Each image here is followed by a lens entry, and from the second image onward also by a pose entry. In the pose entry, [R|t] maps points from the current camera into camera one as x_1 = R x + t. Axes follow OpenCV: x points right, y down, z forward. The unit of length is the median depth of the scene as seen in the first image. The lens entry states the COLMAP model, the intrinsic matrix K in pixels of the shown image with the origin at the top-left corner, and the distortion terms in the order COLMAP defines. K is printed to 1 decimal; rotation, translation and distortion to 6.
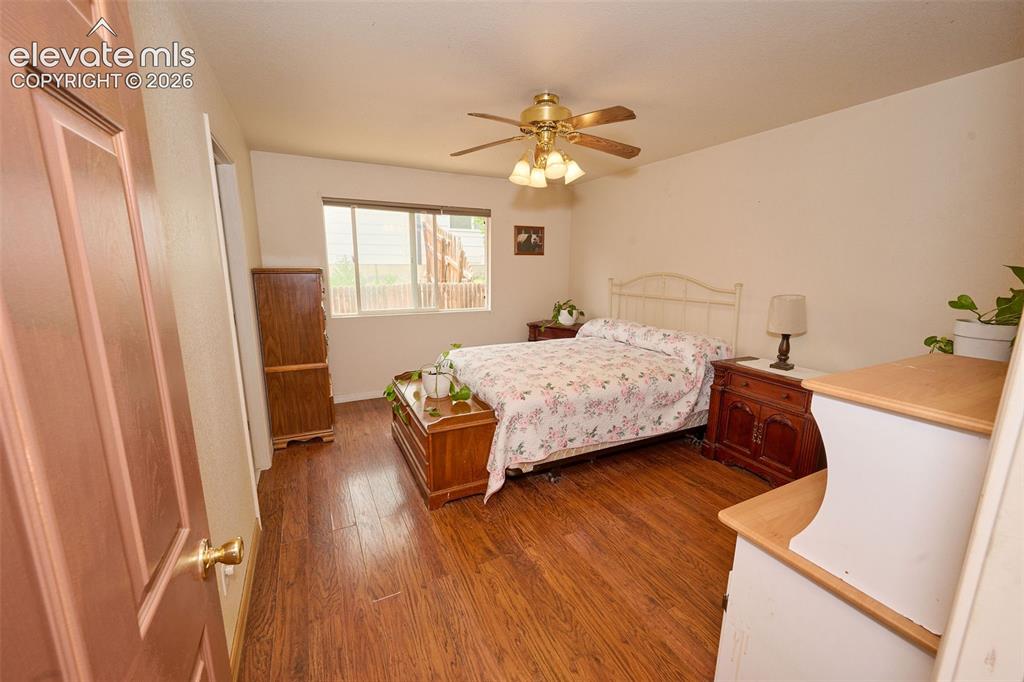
lens RADIAL K [[423.0, 0, 509.6], [0, 423.0, 327.8], [0, 0, 1]] dist [0.027016, 0.000013]
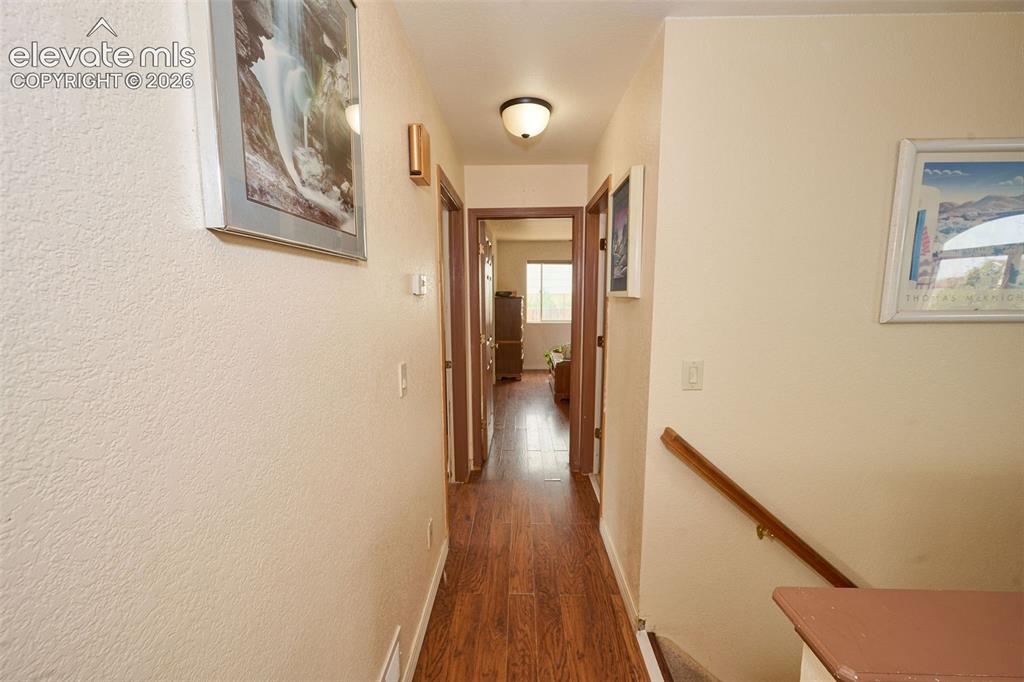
lens RADIAL K [[400.9, 0, 510.1], [0, 400.9, 342.5], [0, 0, 1]] dist [-0.001173, -0.000242]
pose [[0.885260, 0.052706, -0.462101, 0.339375], [-0.071660, 0.997151, -0.023550, 0.111247], [0.459544, 0.053962, 0.886514, -0.599594]]
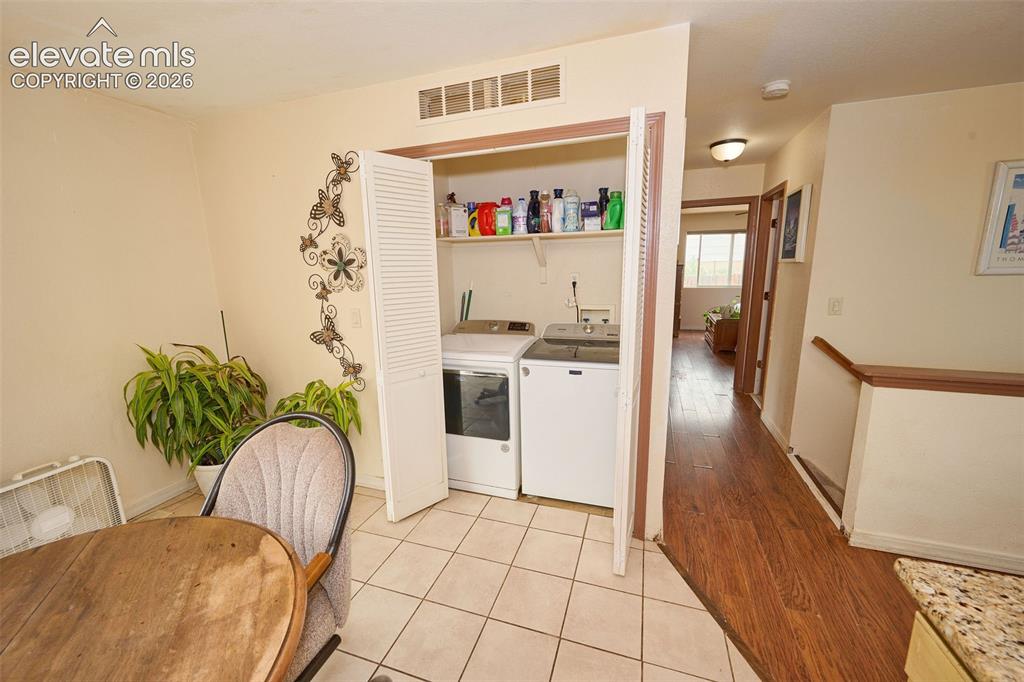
lens RADIAL K [[400.9, 0, 510.1], [0, 400.9, 342.5], [0, 0, 1]] dist [-0.001173, -0.000242]
pose [[0.700737, 0.120184, -0.703223, 0.412354], [-0.095246, 0.992644, 0.074738, 0.179832], [0.707033, 0.014608, 0.707030, -1.019269]]
